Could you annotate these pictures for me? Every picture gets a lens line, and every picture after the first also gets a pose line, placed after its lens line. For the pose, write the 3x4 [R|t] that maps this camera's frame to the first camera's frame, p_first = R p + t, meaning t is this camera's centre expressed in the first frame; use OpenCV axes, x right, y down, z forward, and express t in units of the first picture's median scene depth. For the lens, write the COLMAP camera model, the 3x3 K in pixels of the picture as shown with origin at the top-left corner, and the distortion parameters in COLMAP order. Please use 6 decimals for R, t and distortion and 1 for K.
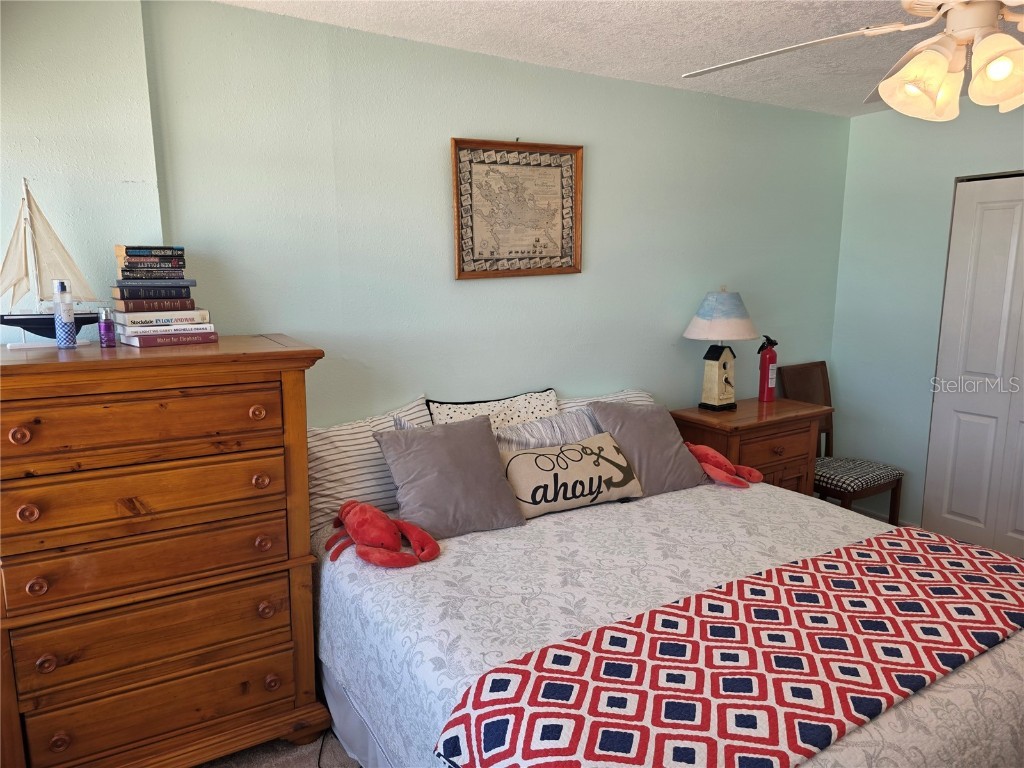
lens RADIAL K [[687.2, 0, 514.1], [0, 687.2, 388.9], [0, 0, 1]] dist [0.062540, -0.060523]
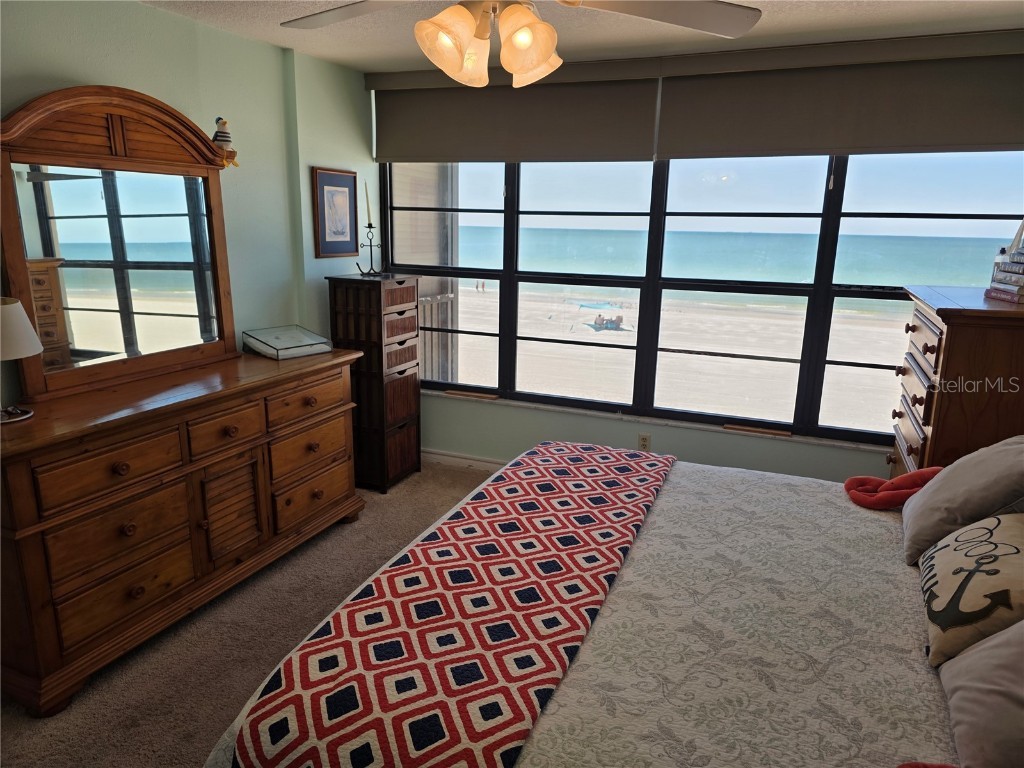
lens RADIAL K [[687.2, 0, 514.1], [0, 687.2, 388.9], [0, 0, 1]] dist [0.062540, -0.060523]
pose [[-0.815521, 0.119367, -0.566284, 0.694051], [-0.119186, 0.922881, 0.366177, -0.196075], [0.566322, 0.366118, -0.738402, 1.072612]]
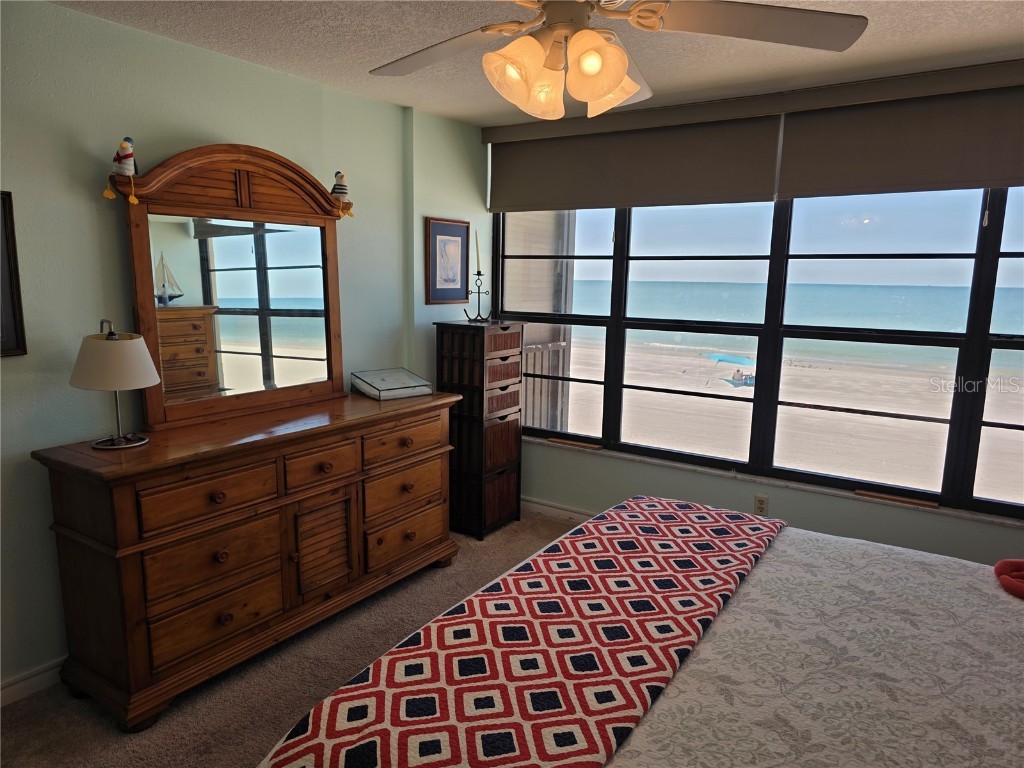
lens RADIAL K [[687.2, 0, 508.2], [0, 687.2, 394.3], [0, 0, 1]] dist [0.061608, -0.058065]
pose [[-0.915645, 0.054971, -0.398212, 0.625207], [-0.083695, 0.942827, 0.322602, -0.180811], [0.393179, 0.328718, -0.858694, 1.075963]]
